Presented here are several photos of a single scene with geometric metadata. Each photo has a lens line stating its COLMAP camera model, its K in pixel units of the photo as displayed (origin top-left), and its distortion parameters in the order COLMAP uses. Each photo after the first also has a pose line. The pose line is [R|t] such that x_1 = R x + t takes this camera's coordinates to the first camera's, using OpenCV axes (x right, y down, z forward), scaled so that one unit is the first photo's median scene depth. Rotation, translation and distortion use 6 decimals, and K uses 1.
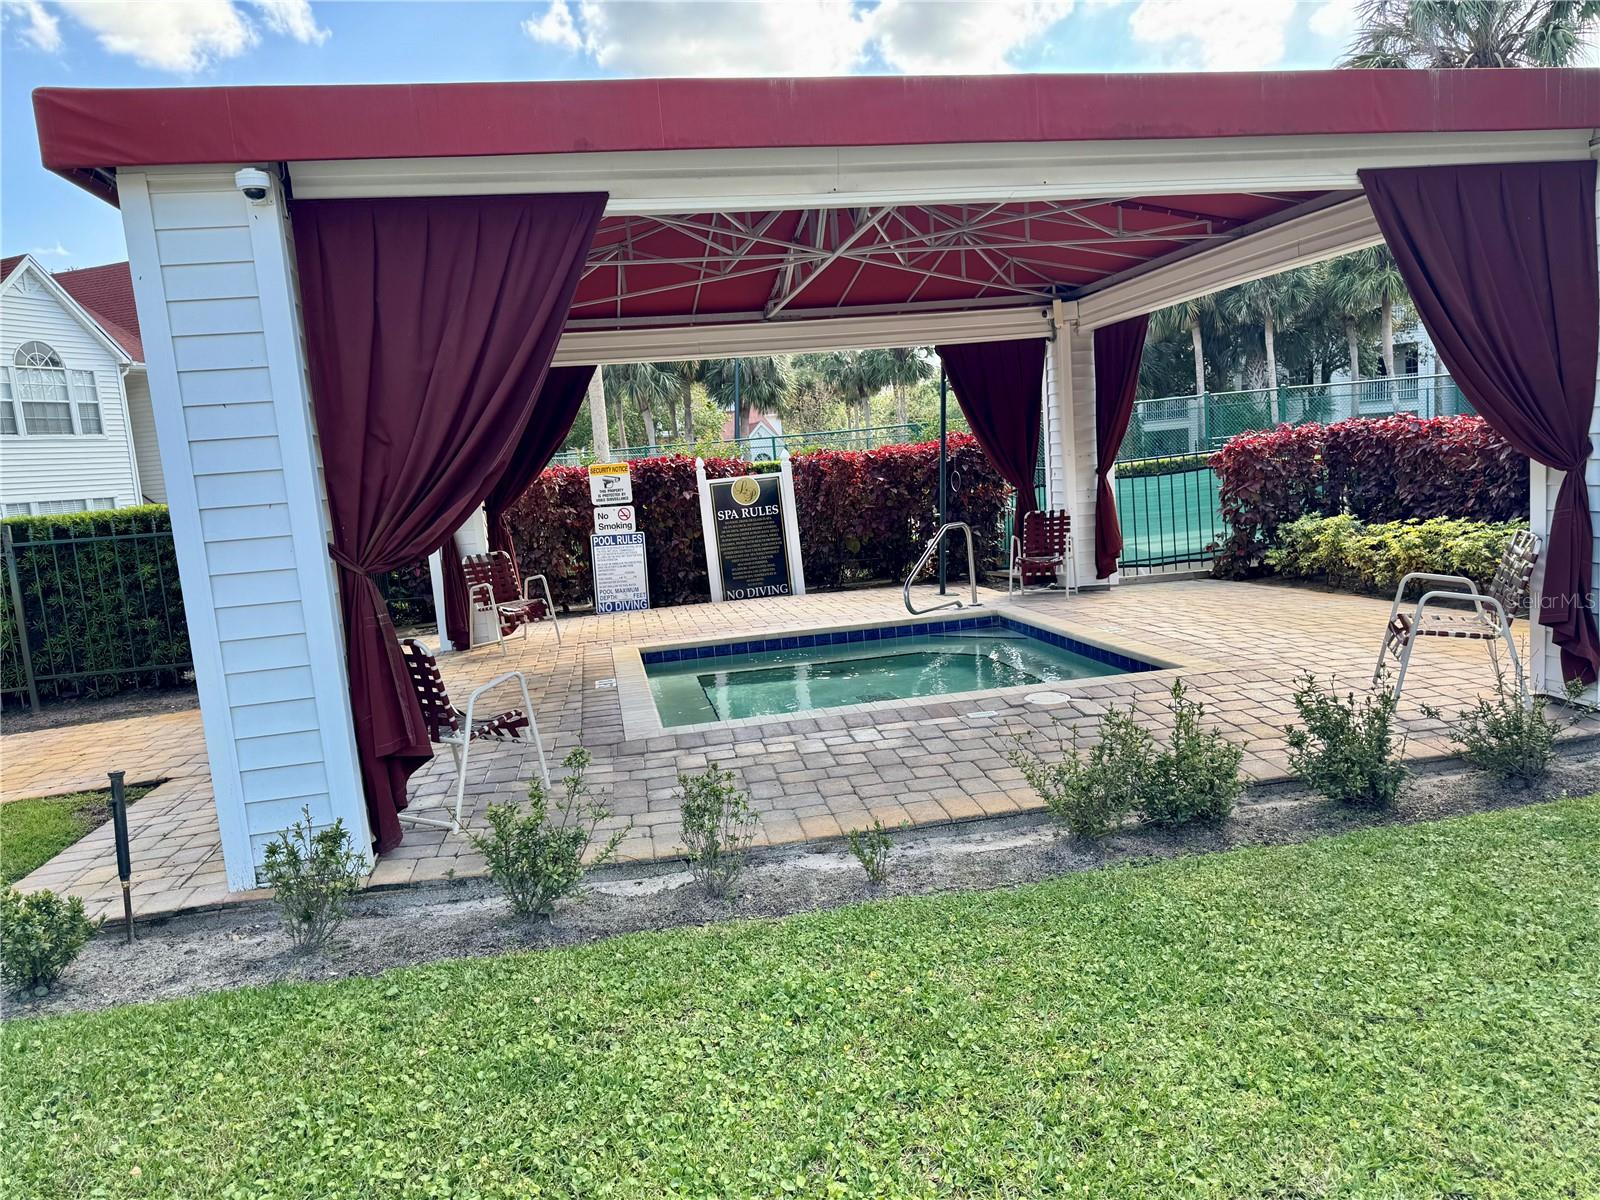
lens RADIAL K [[1095.7, 0, 801.5], [0, 1095.7, 605.6], [0, 0, 1]] dist [-0.002247, -0.009157]
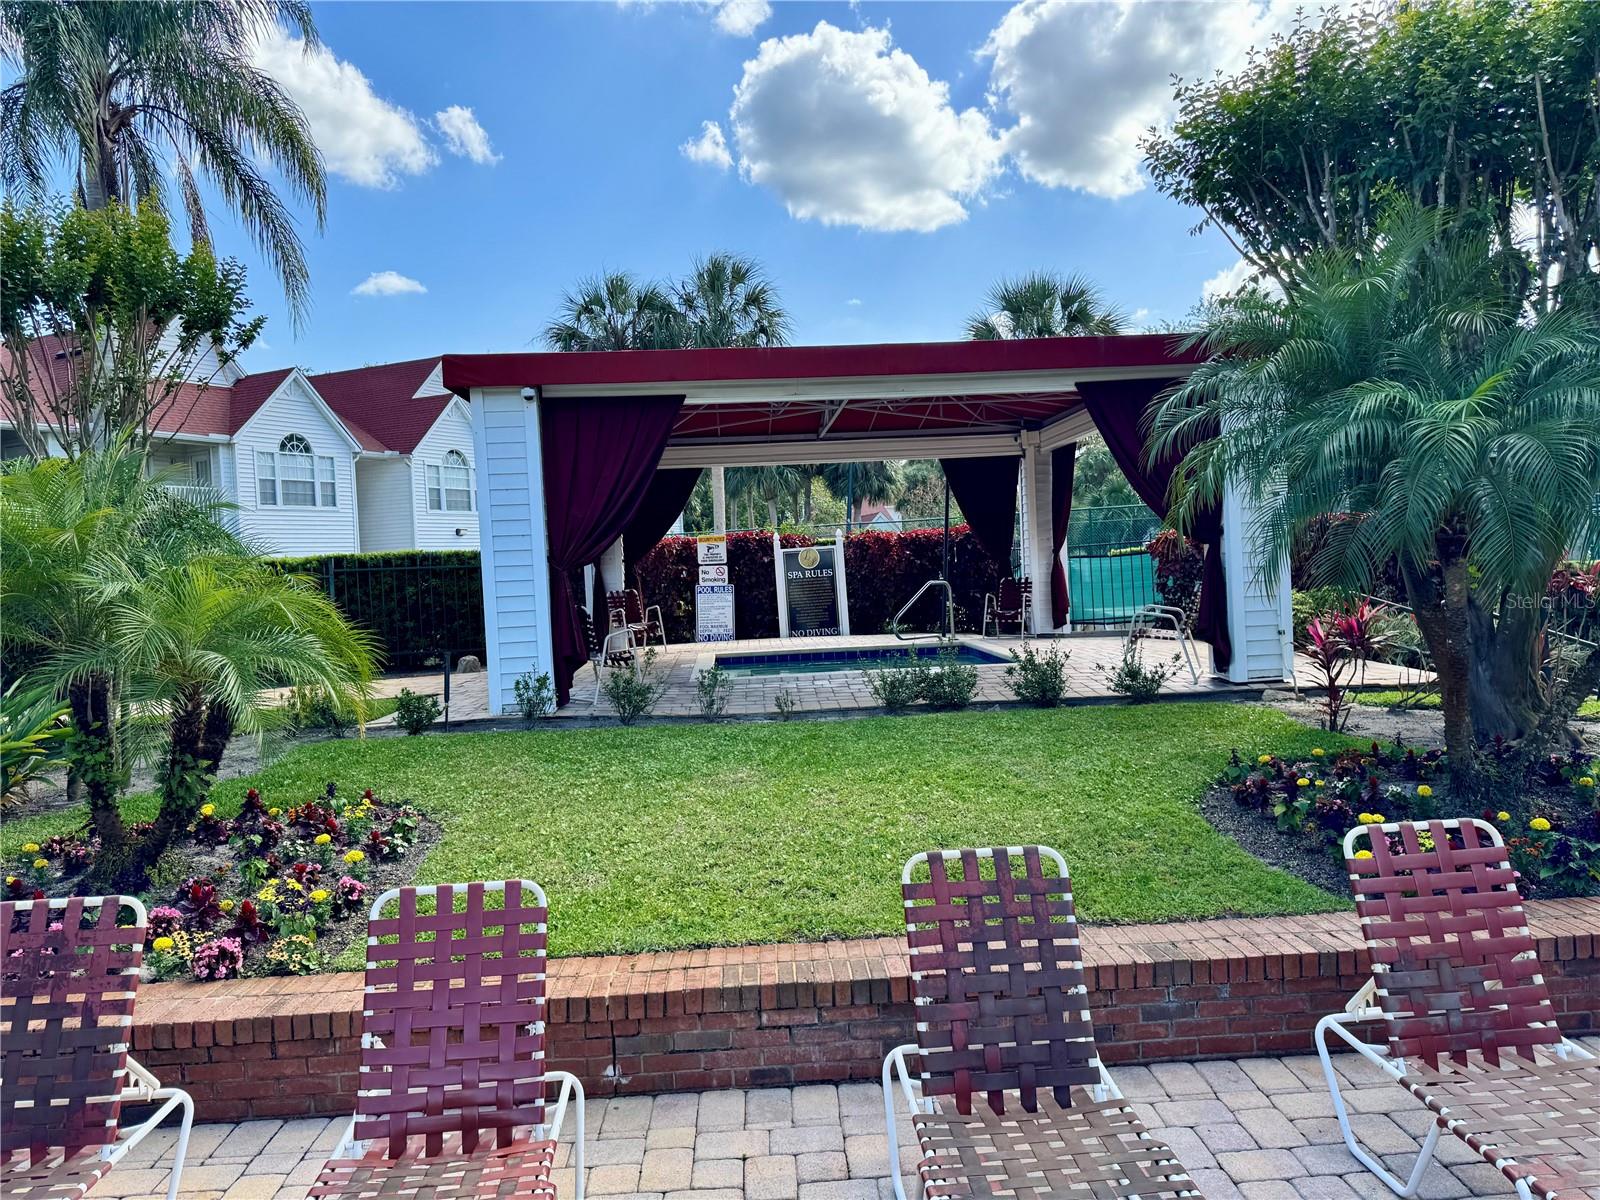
lens RADIAL K [[1095.7, 0, 792.4], [0, 1095.7, 594.6], [0, 0, 1]] dist [-0.002247, -0.009157]
pose [[0.990411, 0.037871, -0.132859, 0.116880], [-0.049994, 0.994764, -0.089137, 0.066353], [0.128787, 0.094925, 0.987119, -0.368715]]
